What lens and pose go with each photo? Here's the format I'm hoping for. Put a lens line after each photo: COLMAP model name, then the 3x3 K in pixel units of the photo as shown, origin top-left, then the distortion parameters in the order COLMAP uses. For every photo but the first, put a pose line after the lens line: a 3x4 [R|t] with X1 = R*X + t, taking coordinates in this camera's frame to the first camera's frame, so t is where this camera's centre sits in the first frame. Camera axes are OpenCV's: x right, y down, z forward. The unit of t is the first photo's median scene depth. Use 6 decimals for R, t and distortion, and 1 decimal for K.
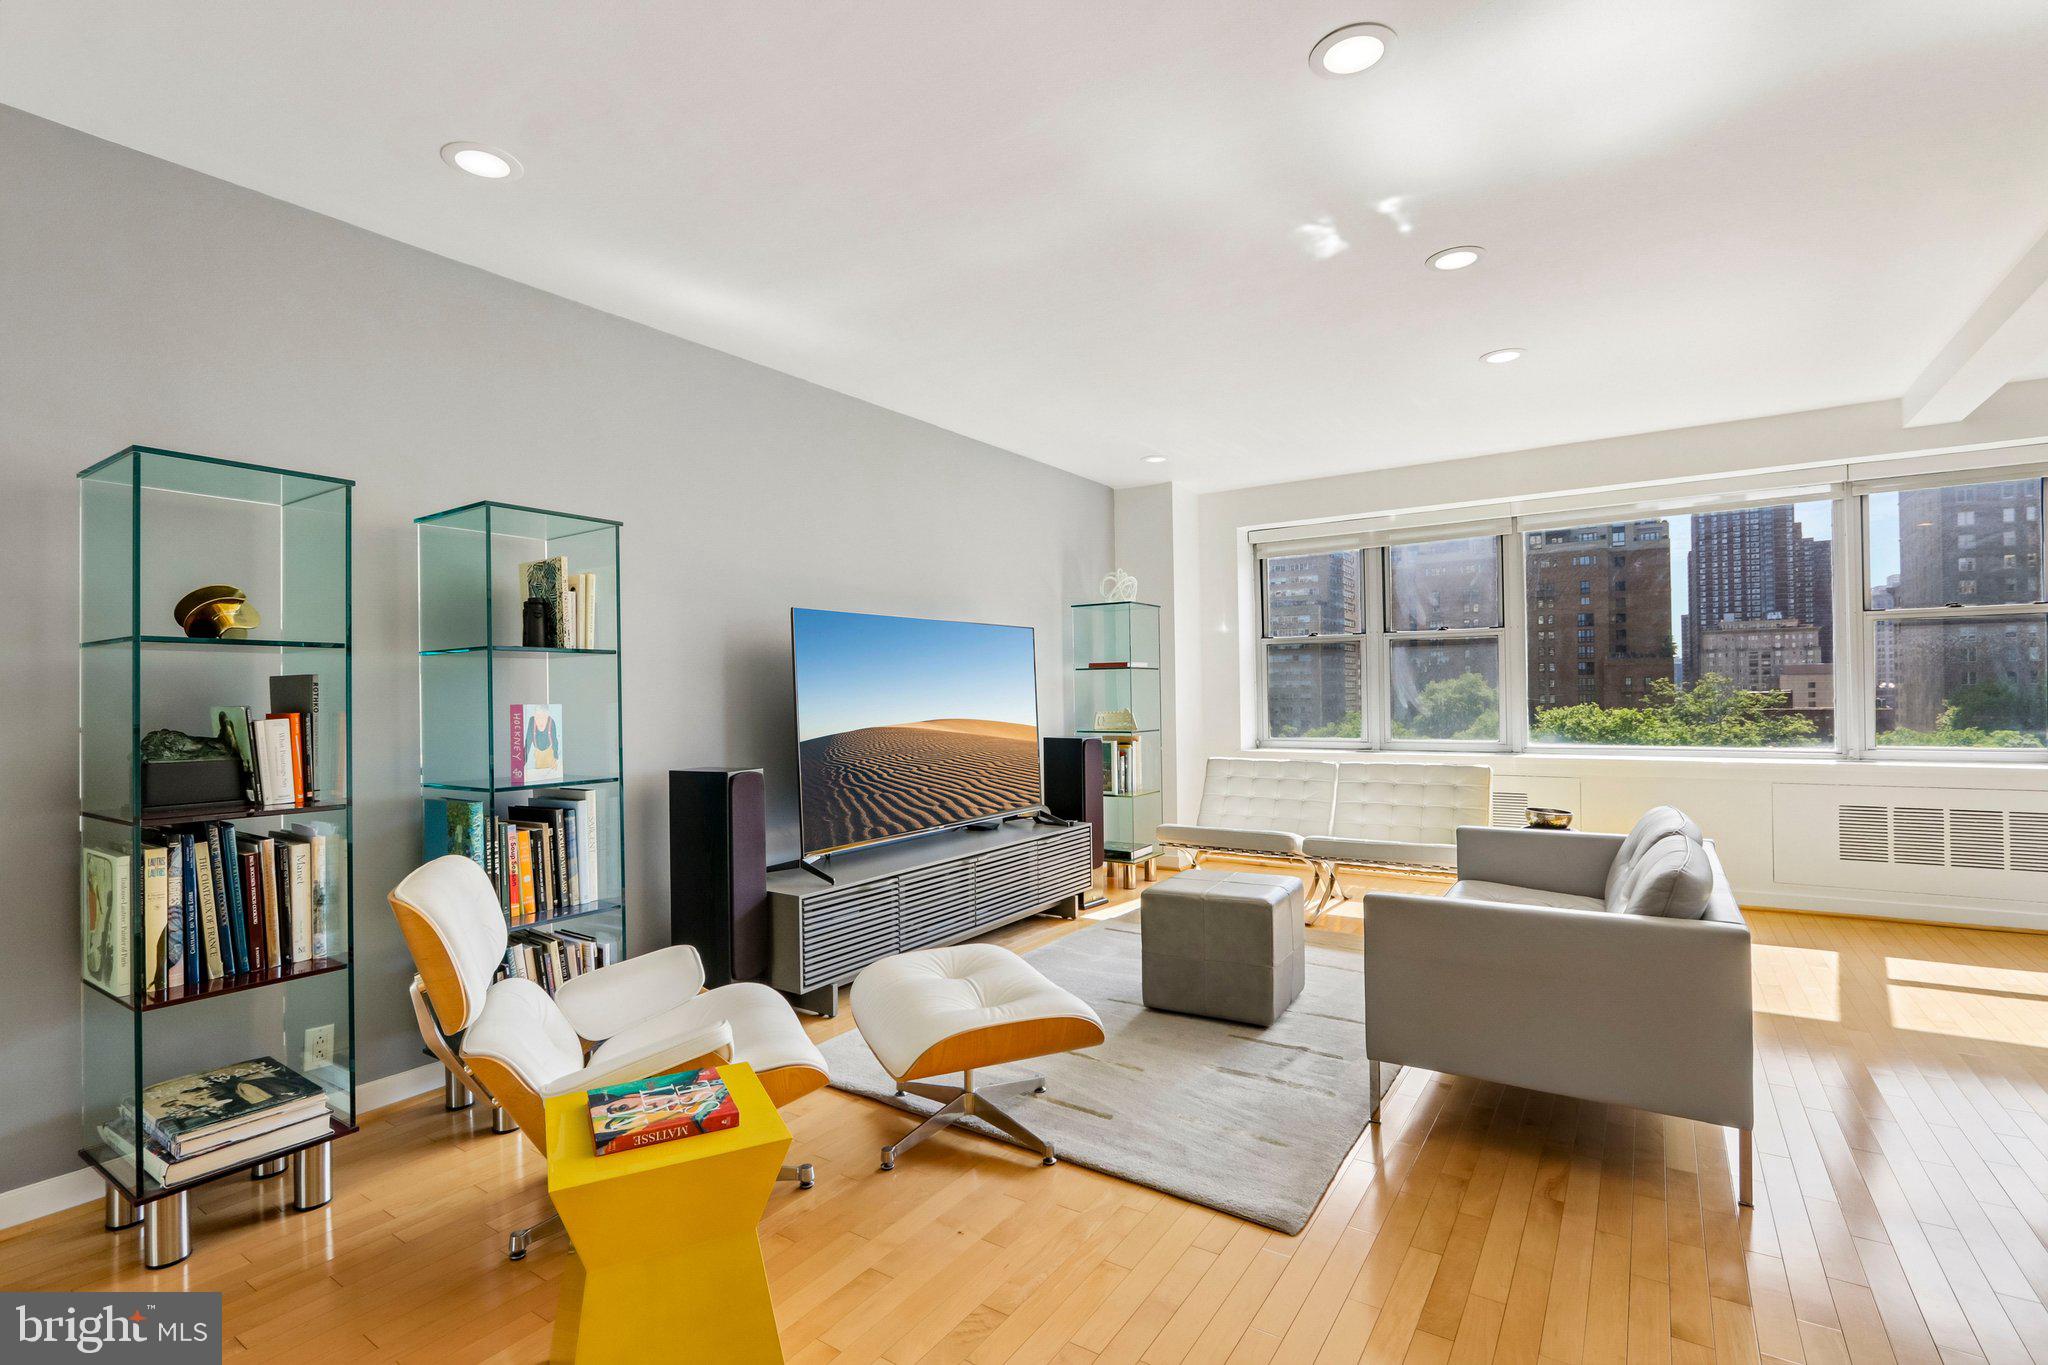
lens RADIAL K [[944.4, 0, 1023.6], [0, 944.4, 687.2], [0, 0, 1]] dist [-0.015737, 0.003049]
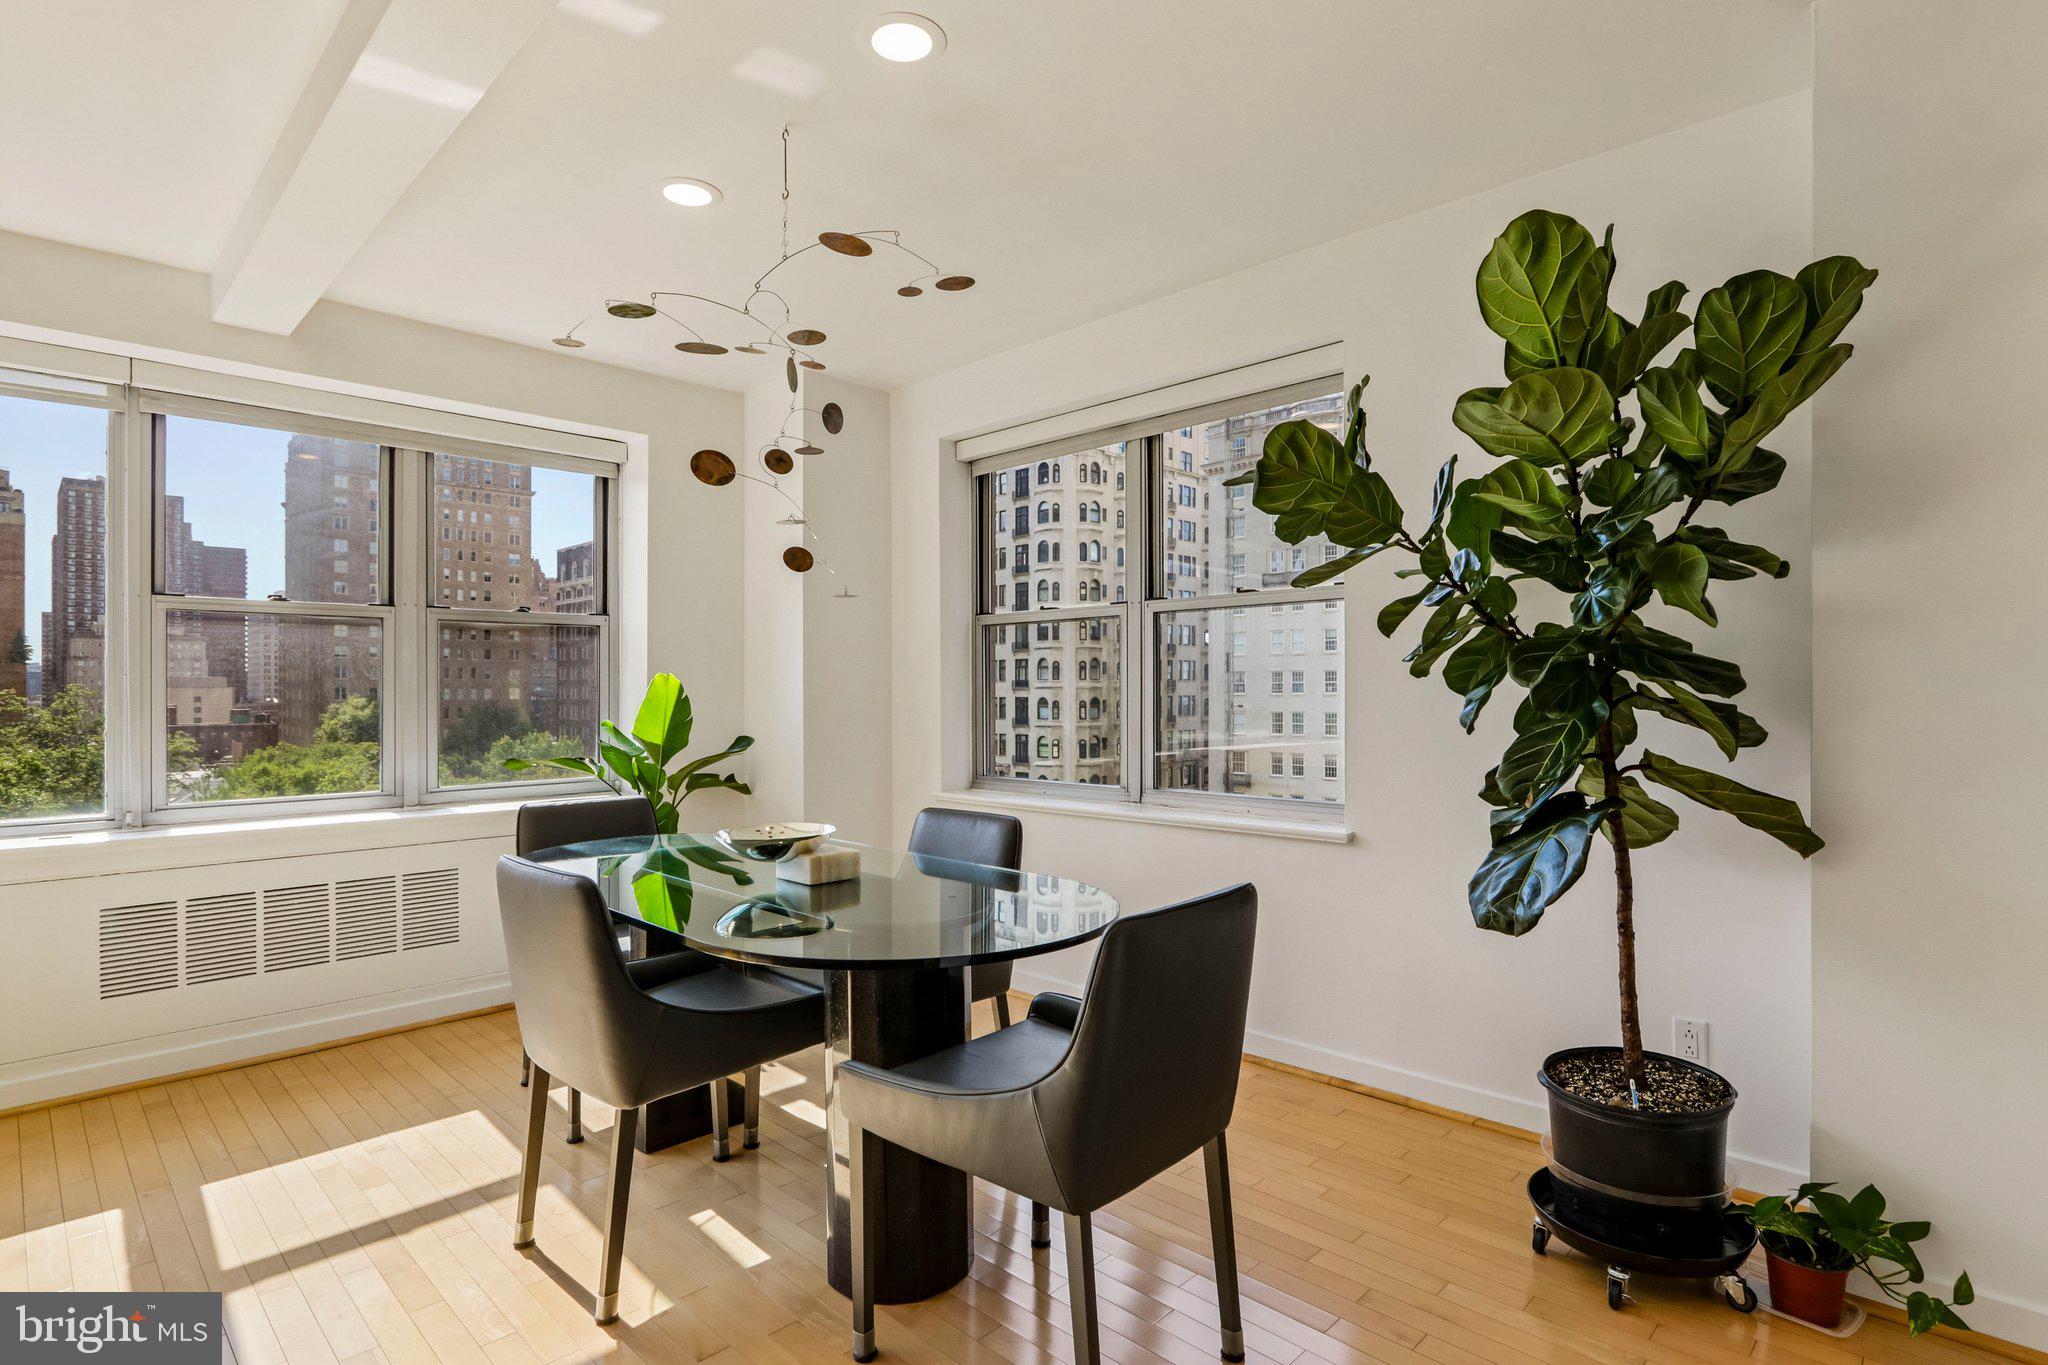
lens RADIAL K [[1030.7, 0, 1014.7], [0, 1030.7, 687.0], [0, 0, 1]] dist [-0.017628, 0.002115]
pose [[0.195218, 0.018153, 0.980592, 0.299626], [-0.004202, 0.999835, -0.017672, -0.007094], [-0.980751, -0.000671, 0.195262, 0.256978]]
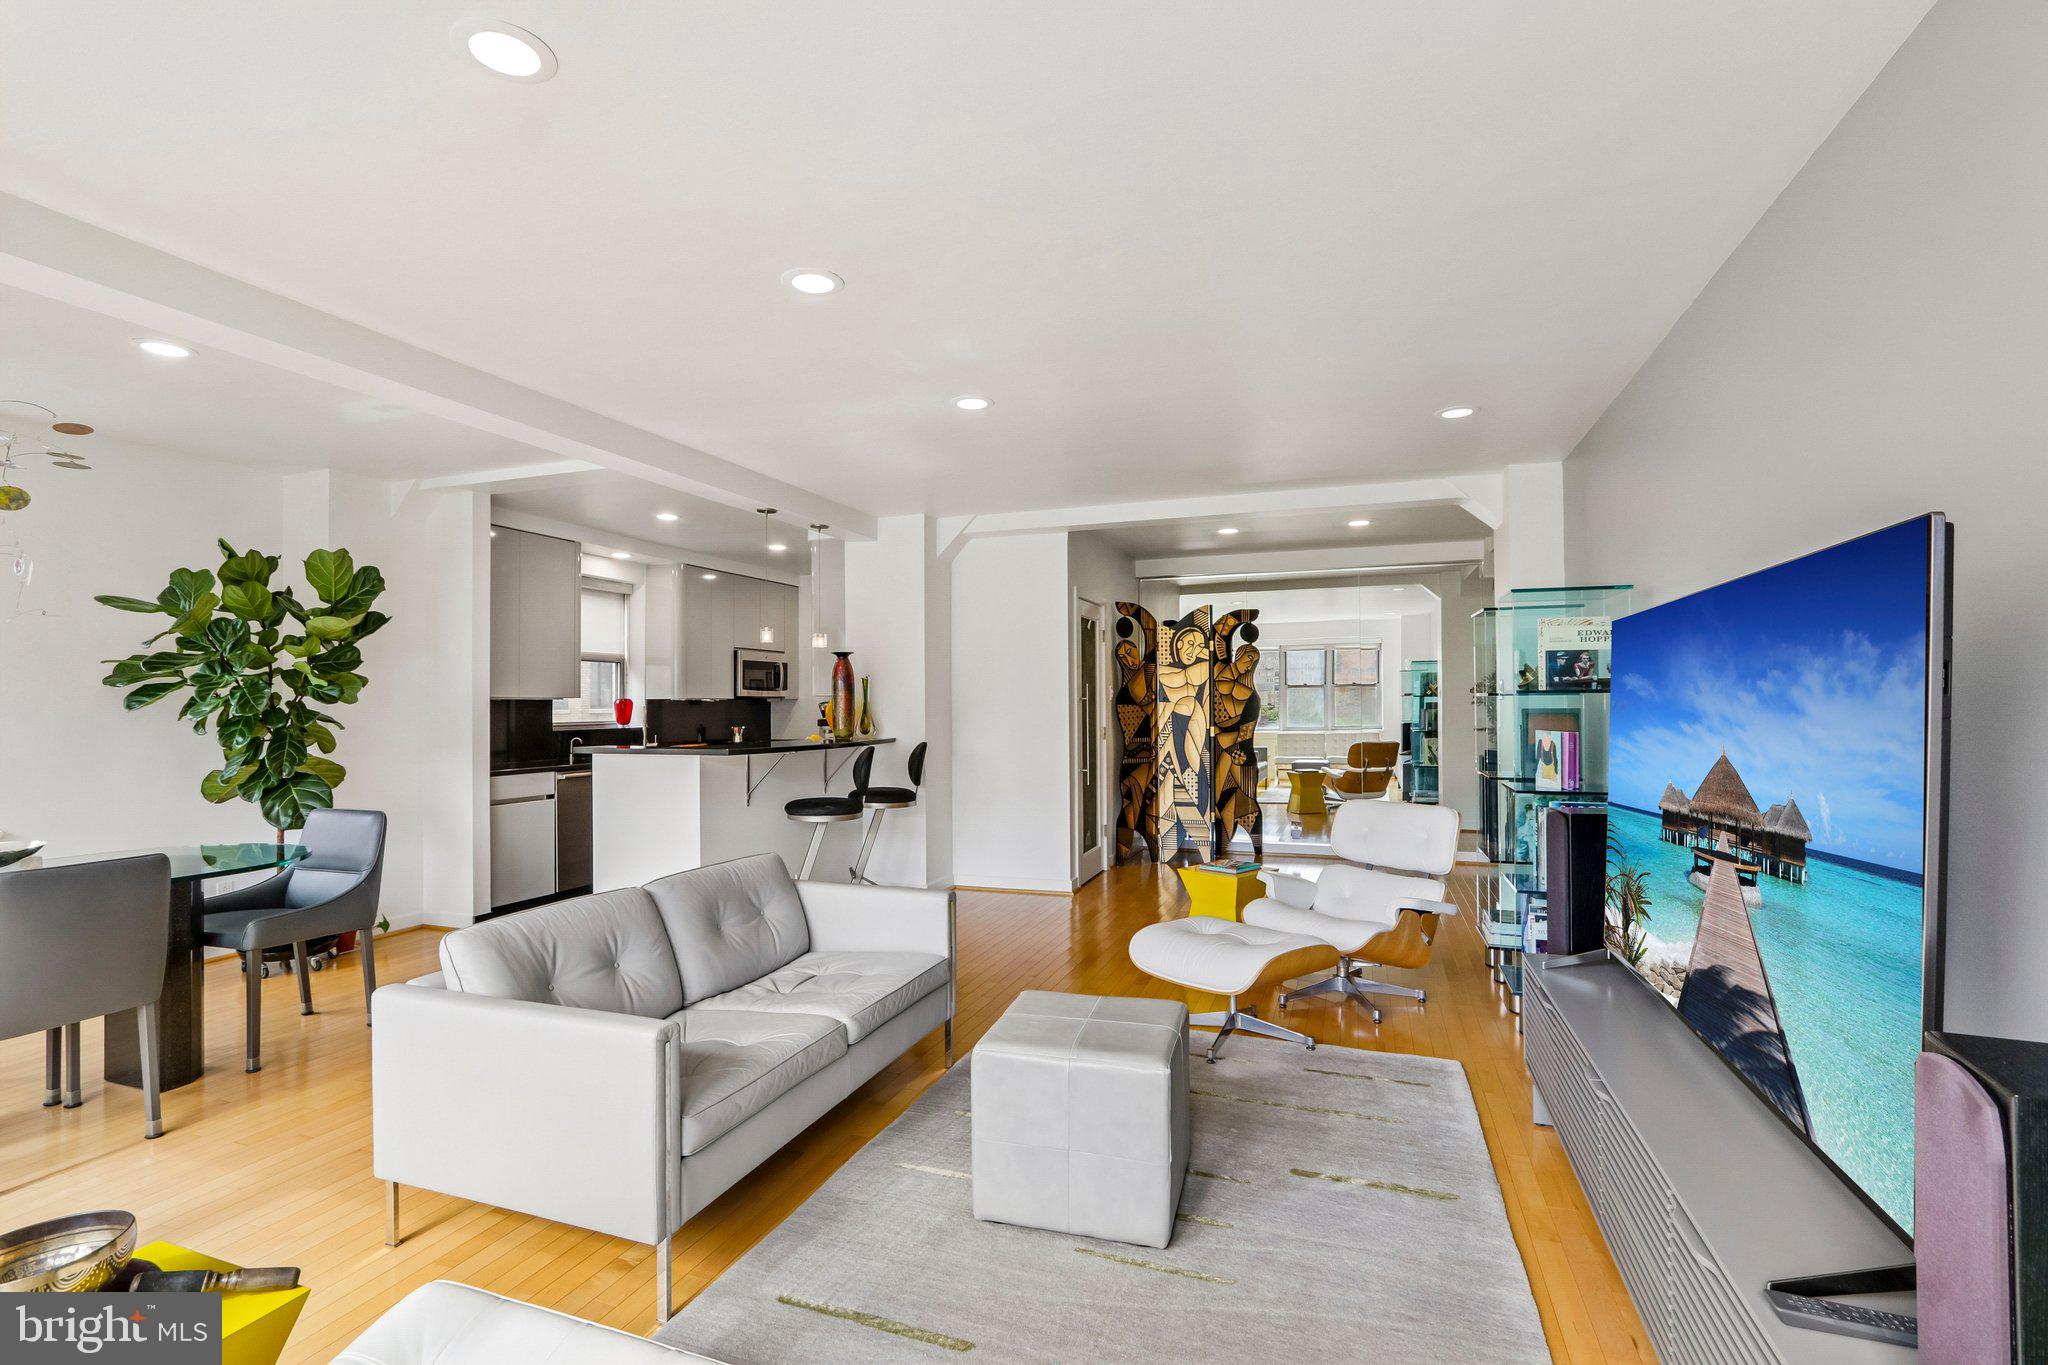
lens RADIAL K [[944.4, 0, 1011.7], [0, 944.4, 664.7], [0, 0, 1]] dist [-0.015737, 0.003049]
pose [[-0.968126, 0.011624, -0.250195, 0.294590], [0.023473, 0.998737, -0.044426, -0.018025], [0.249362, -0.048883, -0.967176, 1.094151]]
